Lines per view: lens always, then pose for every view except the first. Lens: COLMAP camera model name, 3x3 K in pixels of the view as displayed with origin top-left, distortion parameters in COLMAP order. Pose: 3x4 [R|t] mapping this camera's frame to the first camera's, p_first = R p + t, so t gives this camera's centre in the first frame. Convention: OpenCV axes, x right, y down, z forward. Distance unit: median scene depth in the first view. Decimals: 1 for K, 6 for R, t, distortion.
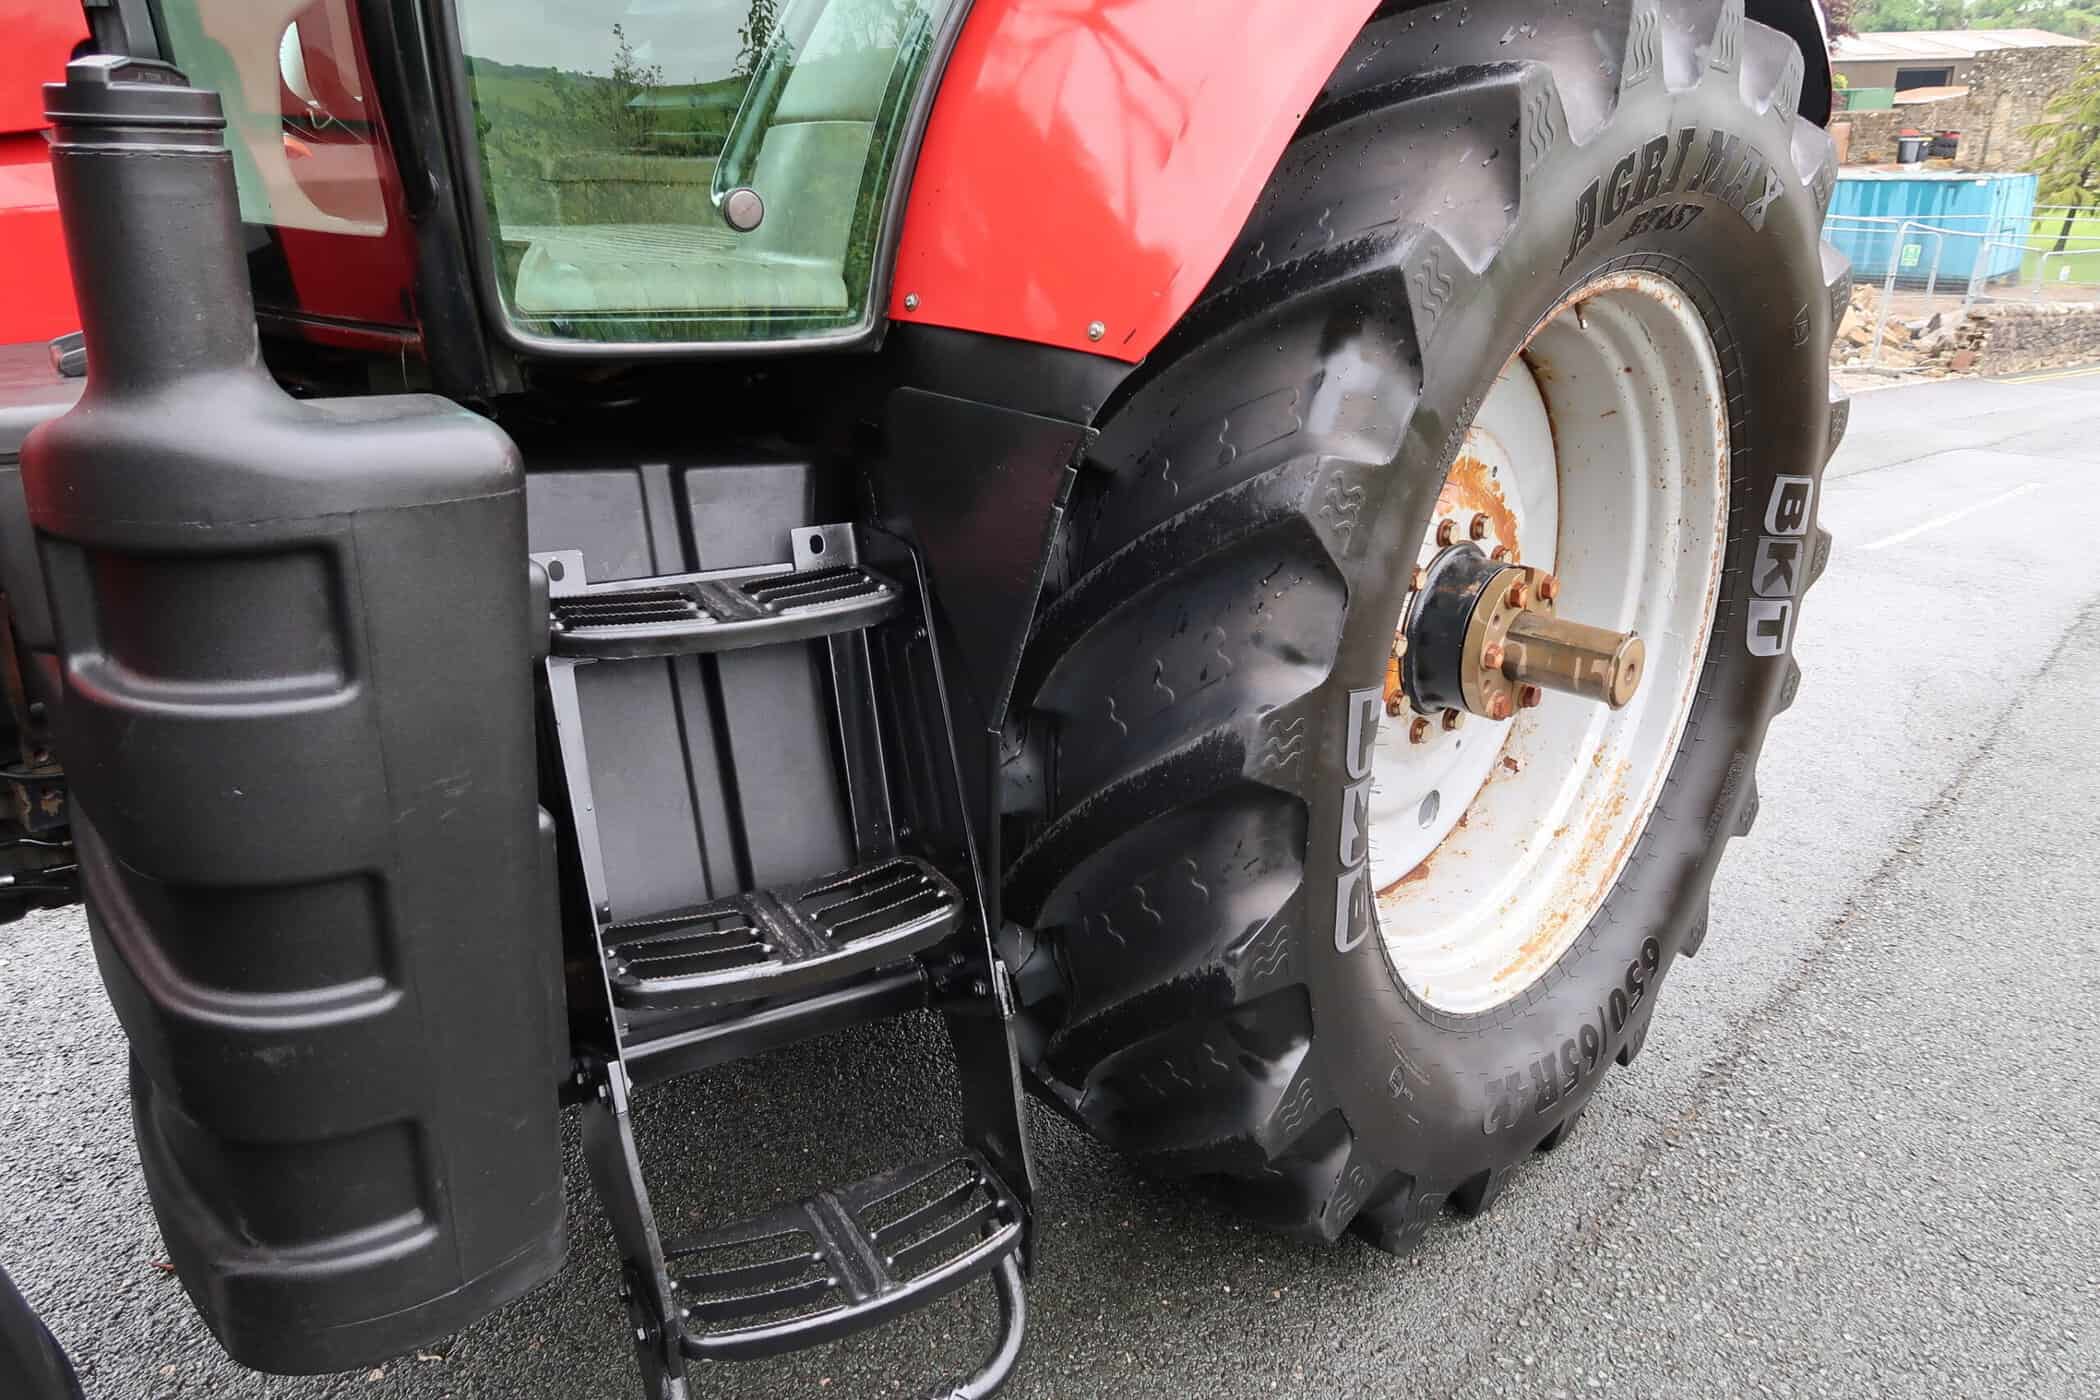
lens RADIAL K [[1437.9, 0, 1031.4], [0, 1437.9, 694.0], [0, 0, 1]] dist [-0.021985, 0.004146]
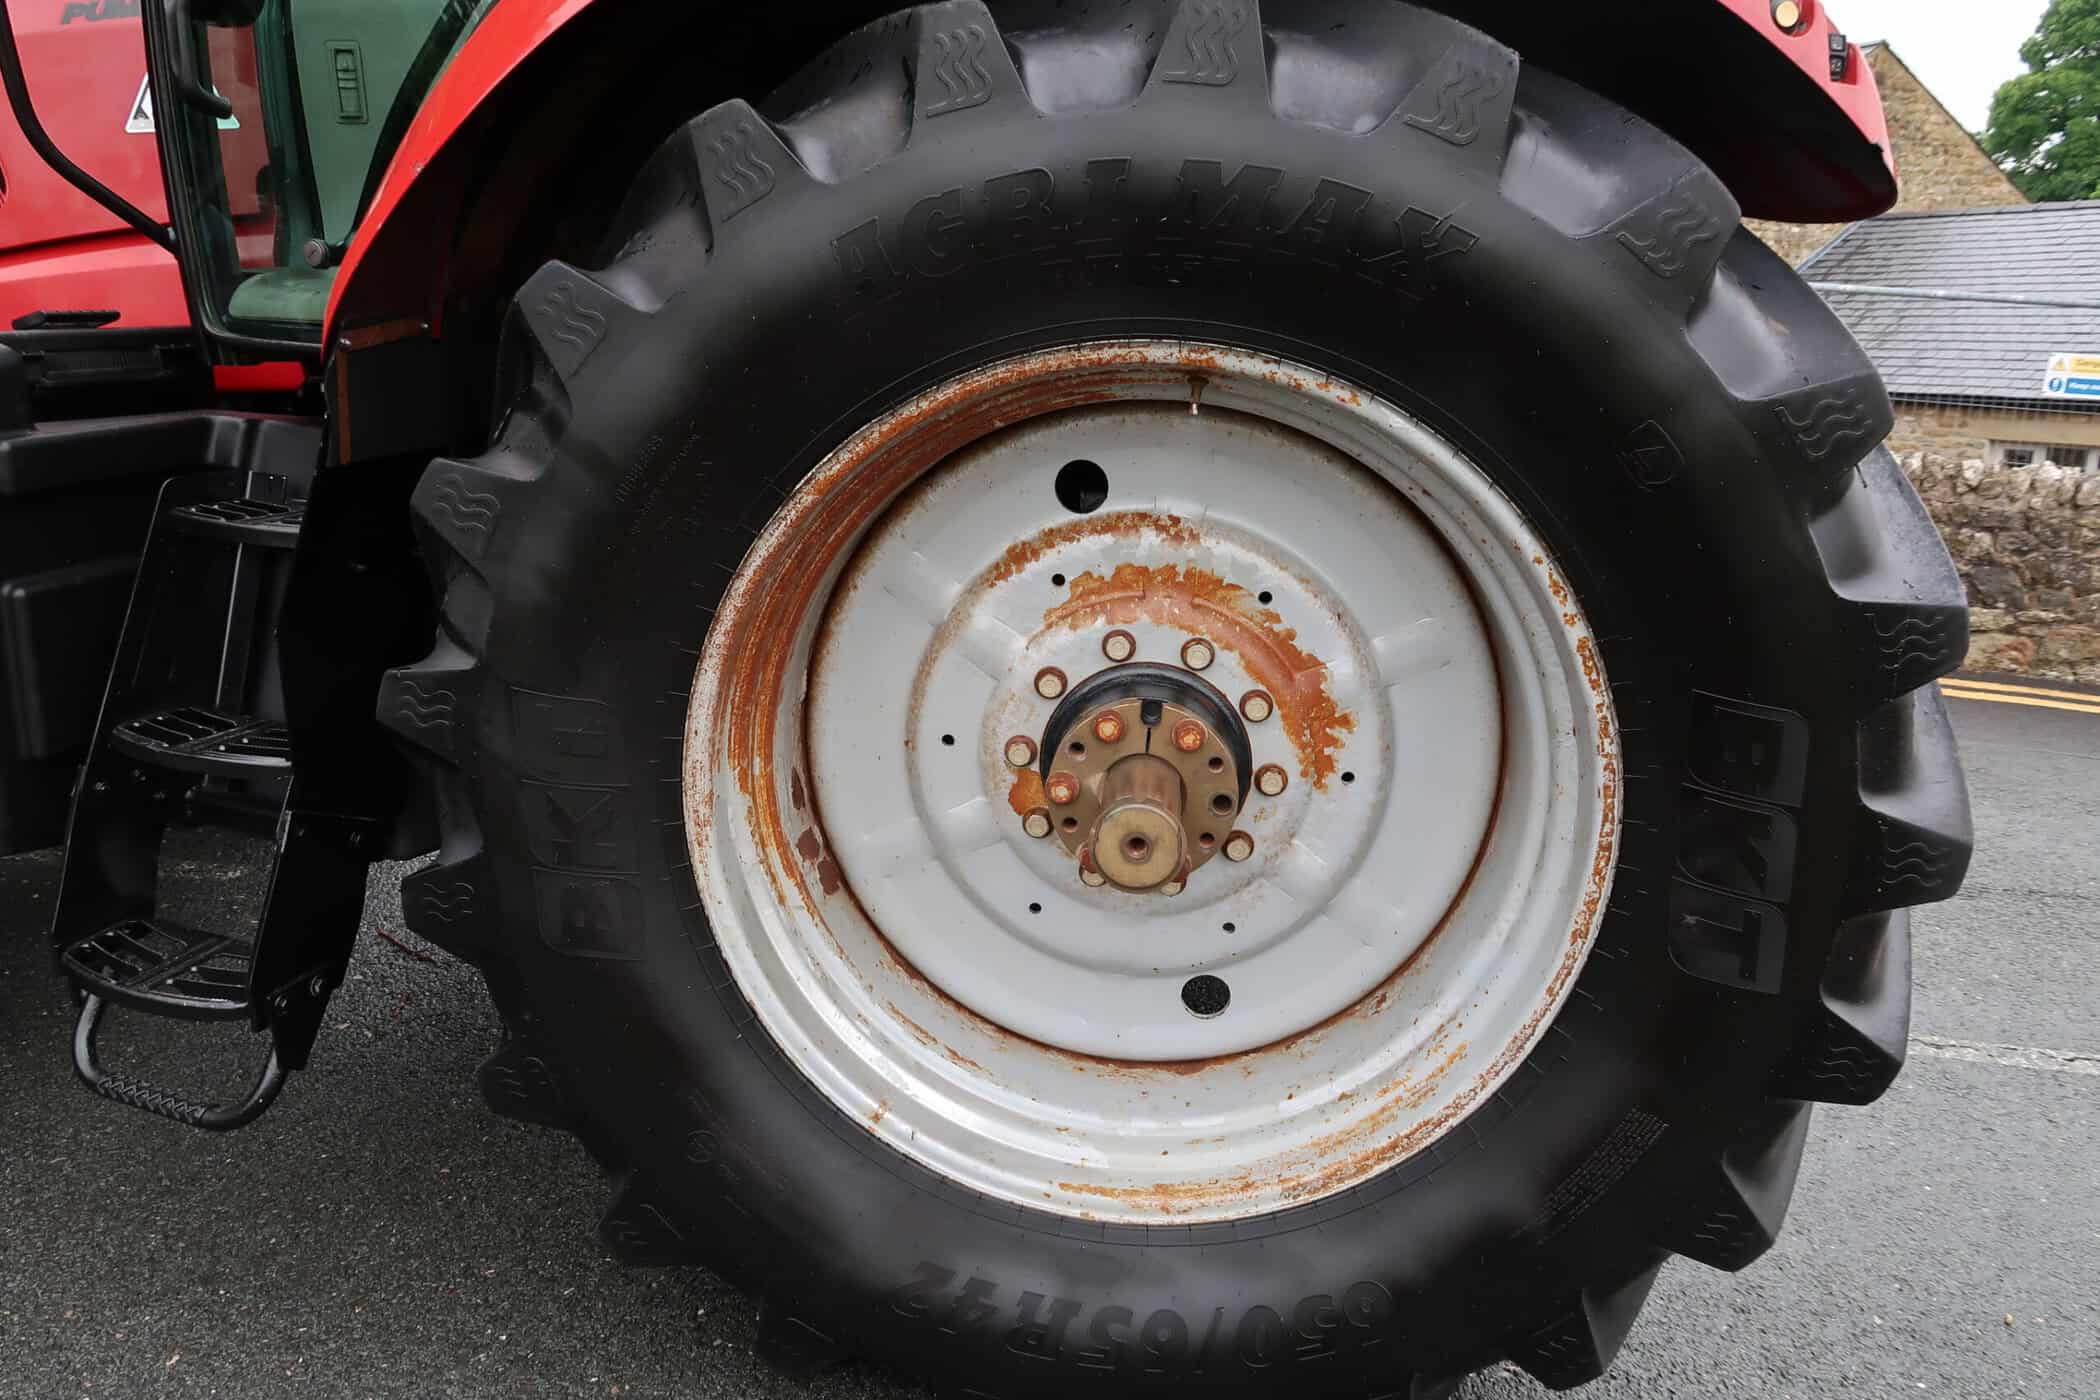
lens RADIAL K [[1437.9, 0, 1108.7], [0, 1437.9, 690.1], [0, 0, 1]] dist [-0.021985, 0.004146]
pose [[0.631779, 0.206891, -0.747028, 1.349083], [-0.276450, 0.960488, 0.032209, -0.163824], [0.724176, 0.186167, 0.664011, 0.626519]]
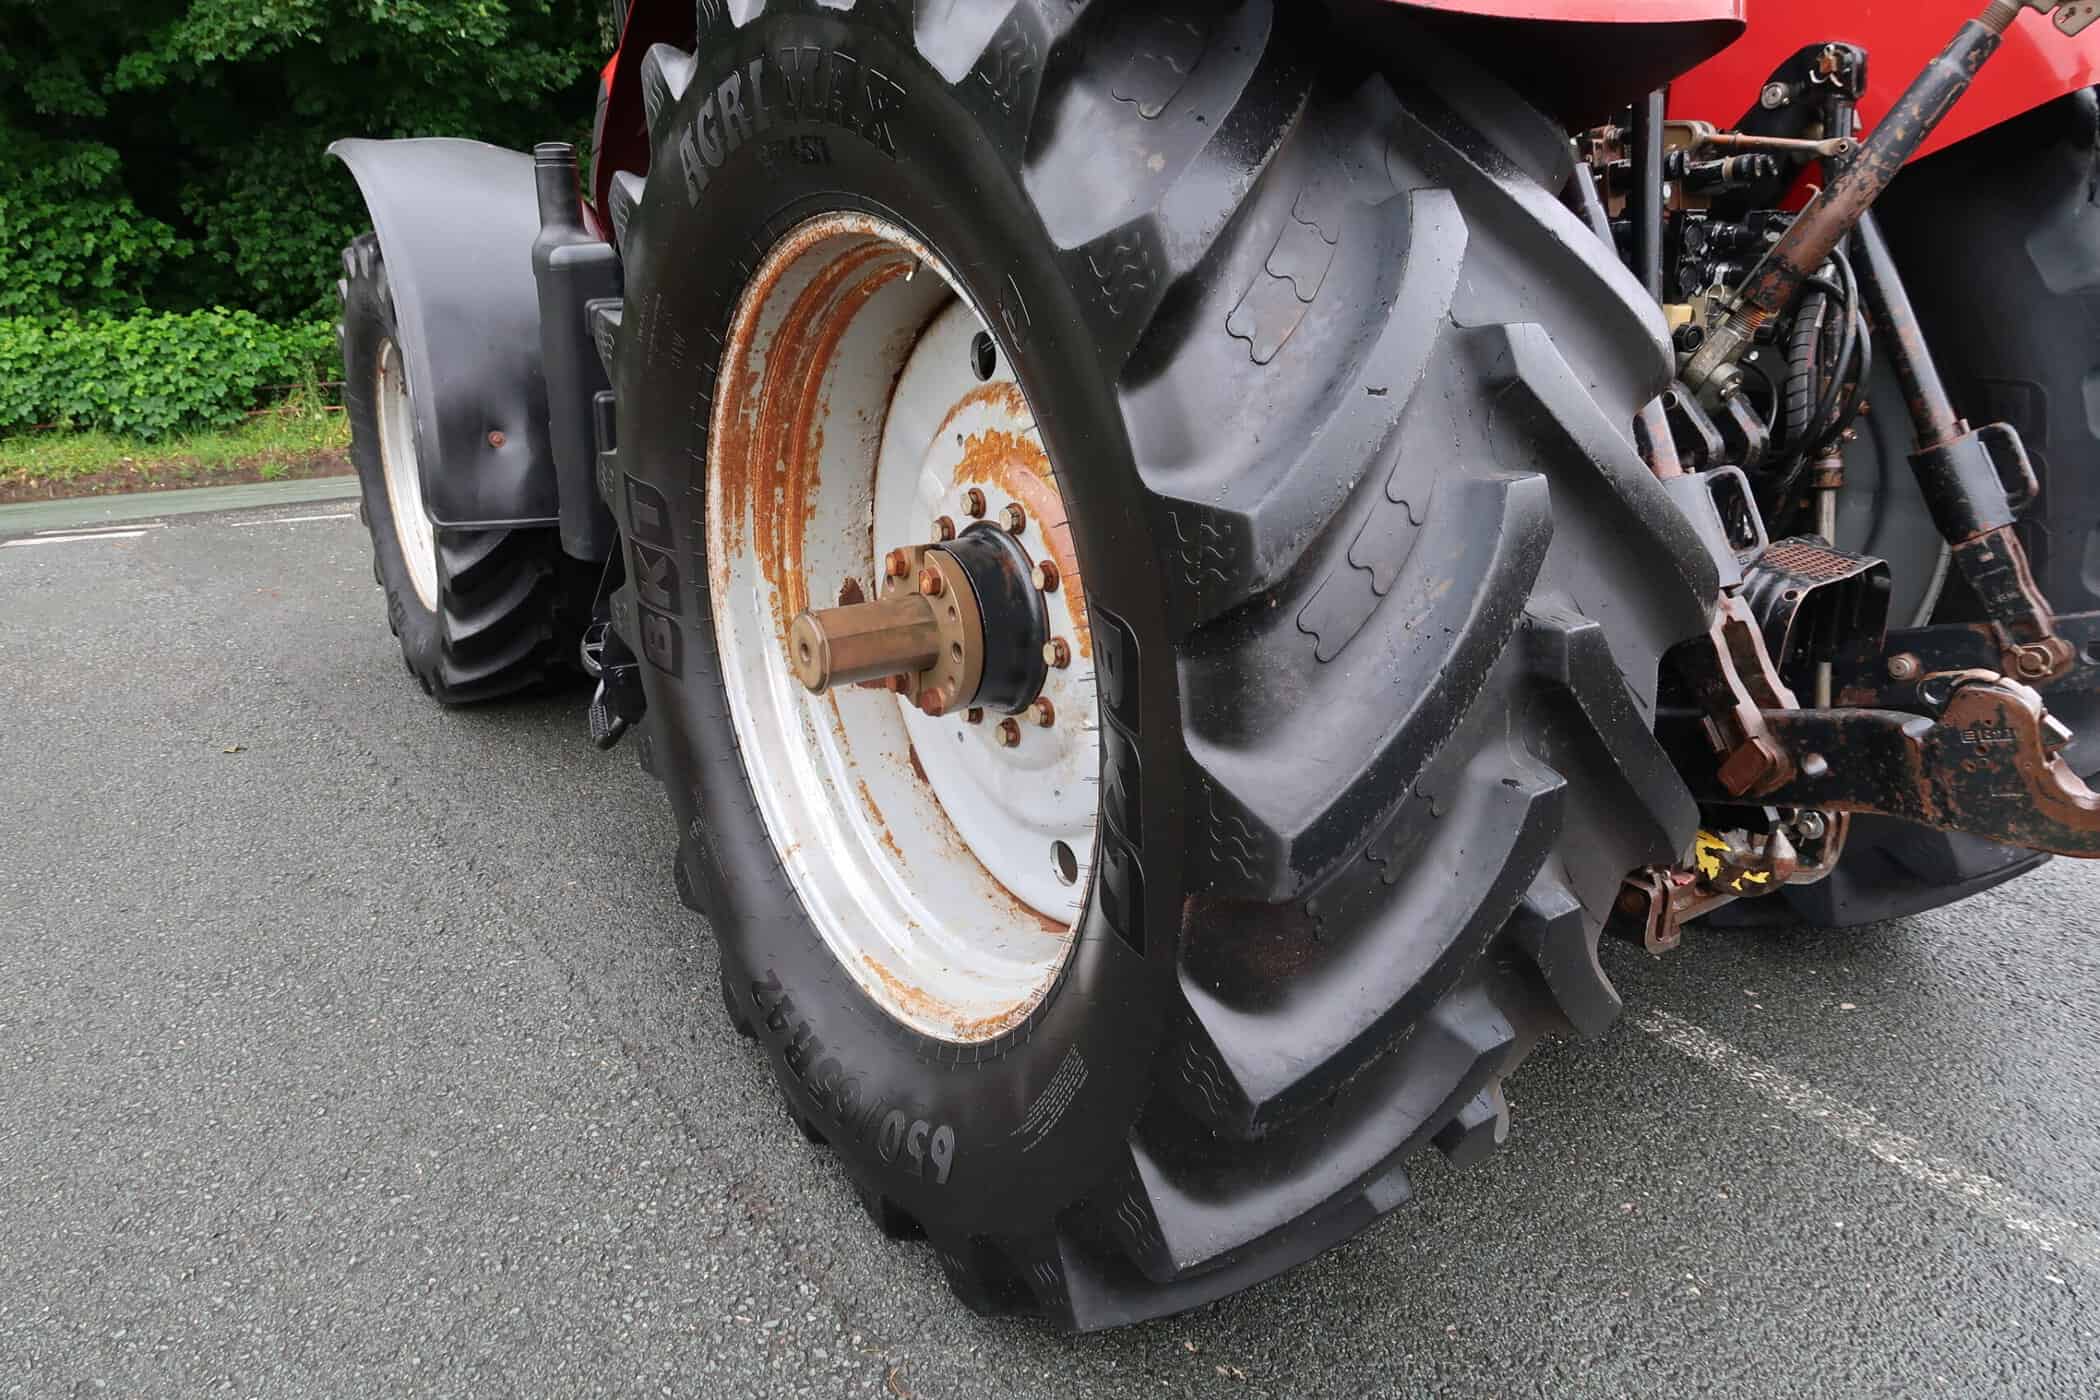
lens RADIAL K [[1437.9, 0, 1037.3], [0, 1437.9, 698.4], [0, 0, 1]] dist [-0.021985, 0.004146]
pose [[-0.190949, 0.290862, -0.937517, 1.736547], [-0.331780, 0.879756, 0.340517, -0.482575], [0.923829, 0.376071, -0.071486, 1.668299]]
